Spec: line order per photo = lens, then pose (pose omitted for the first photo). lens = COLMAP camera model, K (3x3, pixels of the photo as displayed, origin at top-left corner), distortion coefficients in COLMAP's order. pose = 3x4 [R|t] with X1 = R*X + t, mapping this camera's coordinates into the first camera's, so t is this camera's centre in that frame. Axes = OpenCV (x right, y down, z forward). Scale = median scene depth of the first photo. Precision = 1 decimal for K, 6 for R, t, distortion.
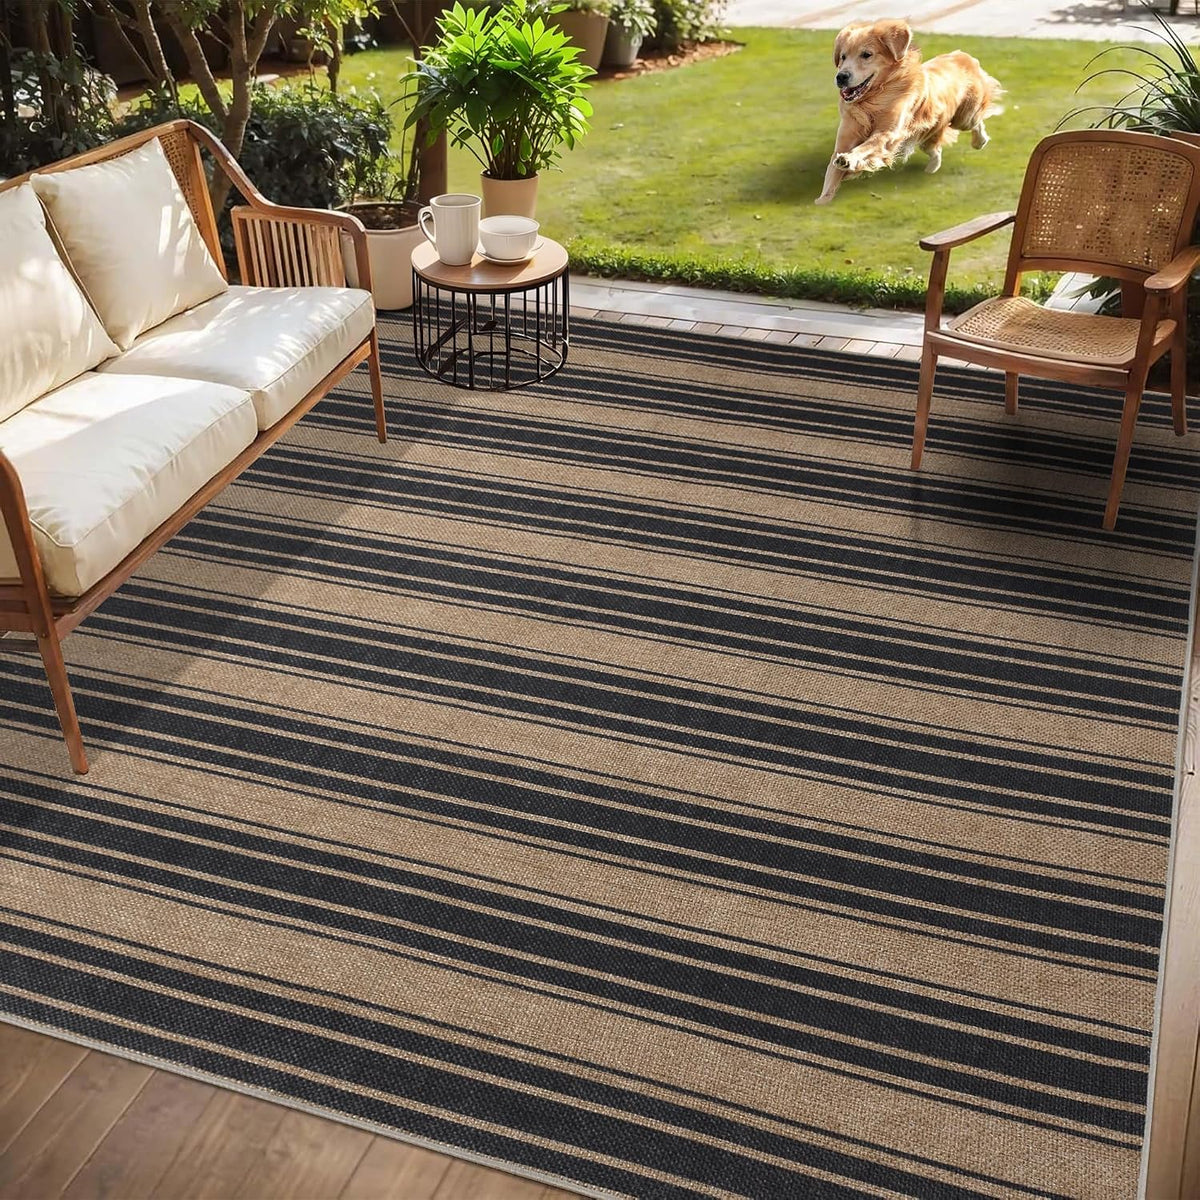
lens RADIAL K [[1605.8, 0, 599.9], [0, 1605.8, 600.7], [0, 0, 1]] dist [-0.027272, 0.000000]
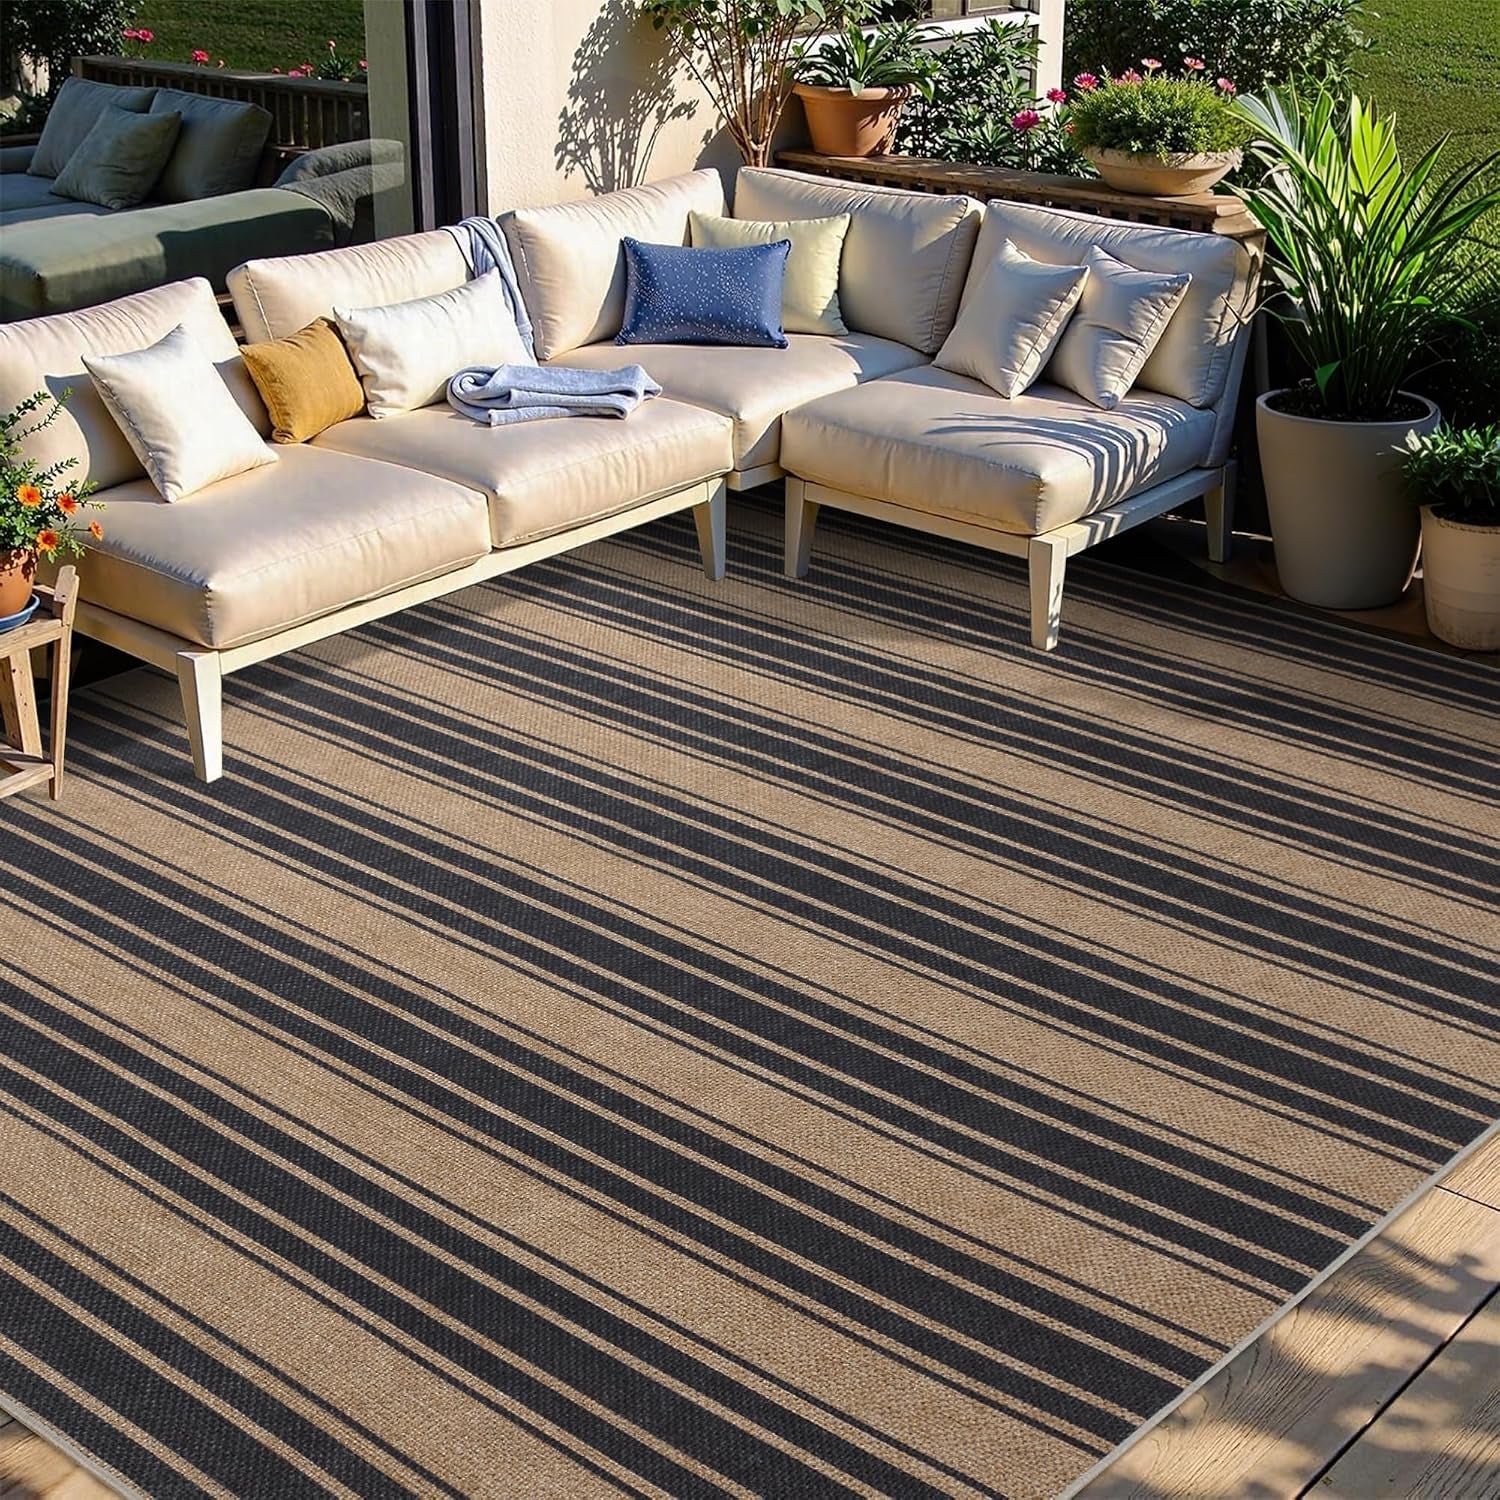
lens RADIAL K [[2453.0, 0, 750.3], [0, 2453.0, 749.5], [0, 0, 1]] dist [-0.020630, 0.000000]
pose [[0.937962, 0.162668, -0.306213, 0.407998], [-0.204953, 0.972433, -0.111210, 0.089466], [0.279682, 0.167070, 0.945445, -0.000131]]
